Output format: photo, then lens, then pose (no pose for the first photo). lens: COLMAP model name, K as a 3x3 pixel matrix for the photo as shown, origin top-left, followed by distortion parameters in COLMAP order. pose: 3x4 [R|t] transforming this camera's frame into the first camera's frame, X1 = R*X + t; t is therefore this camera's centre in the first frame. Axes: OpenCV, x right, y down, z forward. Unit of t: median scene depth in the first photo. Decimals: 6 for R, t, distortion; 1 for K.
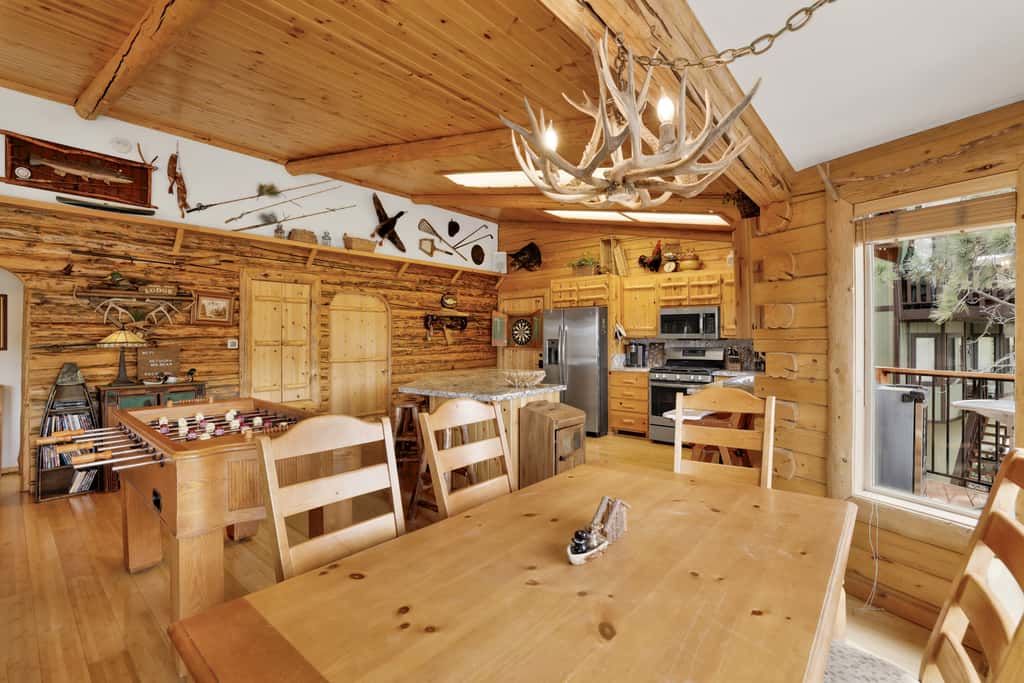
lens RADIAL K [[461.1, 0, 491.0], [0, 461.1, 338.0], [0, 0, 1]] dist [-0.030275, 0.007079]
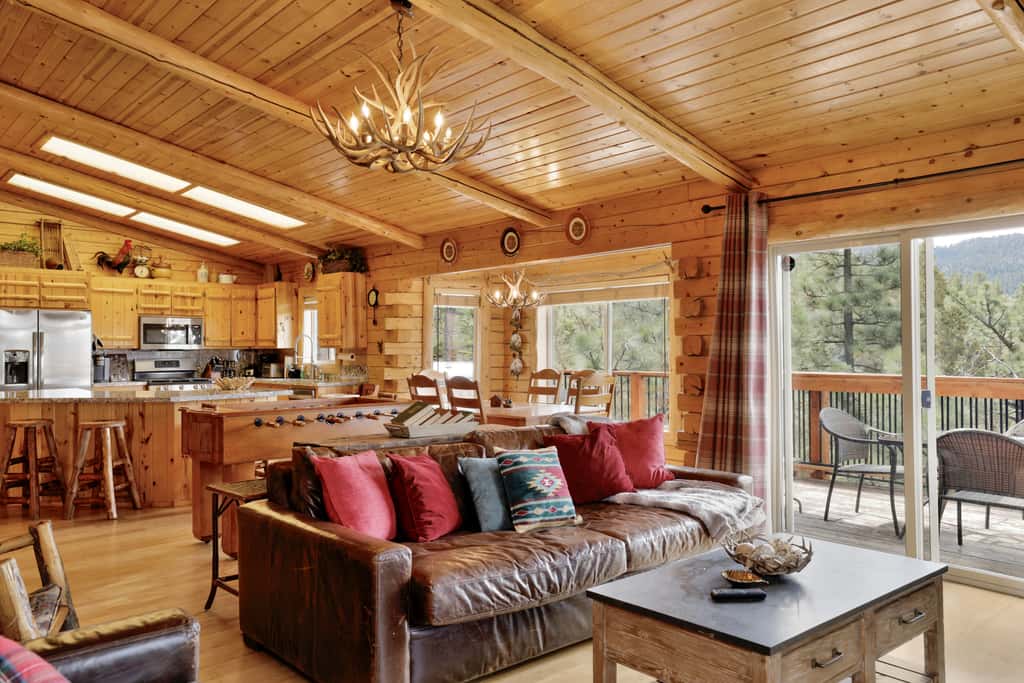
lens RADIAL K [[762.0, 0, 513.4], [0, 762.0, 309.3], [0, 0, 1]] dist [0.048735, 0.013942]
pose [[0.144674, 0.058754, 0.987733, -0.989530], [0.002407, 0.998212, -0.059730, 0.014110], [-0.989476, 0.011019, 0.144274, 0.039299]]
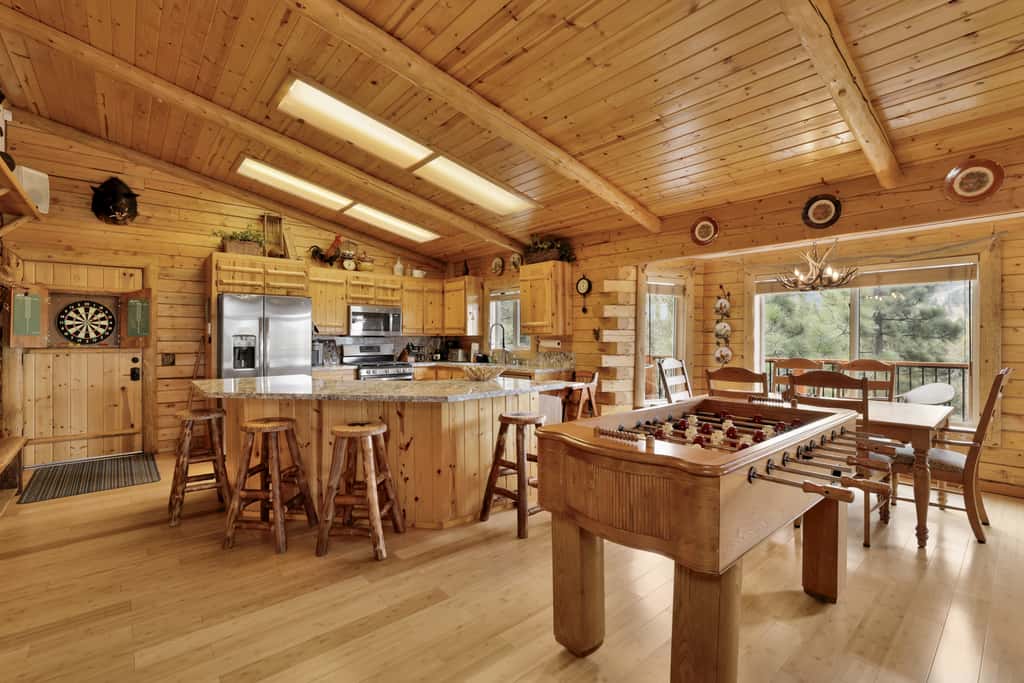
lens RADIAL K [[461.1, 0, 529.9], [0, 461.1, 315.4], [0, 0, 1]] dist [-0.030275, 0.007079]
pose [[0.129662, 0.056986, 0.989919, -0.533635], [-0.001584, 0.998358, -0.057264, 0.013027], [-0.991557, 0.005857, 0.129539, 0.459095]]
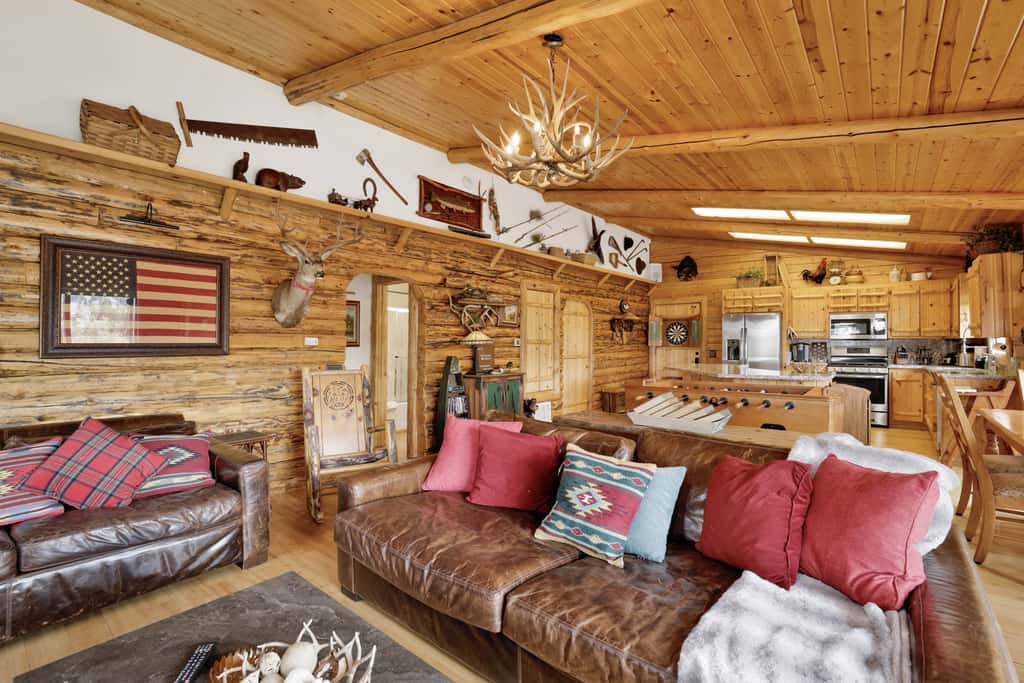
lens RADIAL K [[461.1, 0, 497.7], [0, 461.1, 342.5], [0, 0, 1]] dist [-0.030275, 0.007079]
pose [[0.999872, 0.003240, 0.015661, -0.499944], [-0.003351, 0.999969, 0.007094, 0.004138], [-0.015637, -0.007146, 0.999852, -0.177868]]
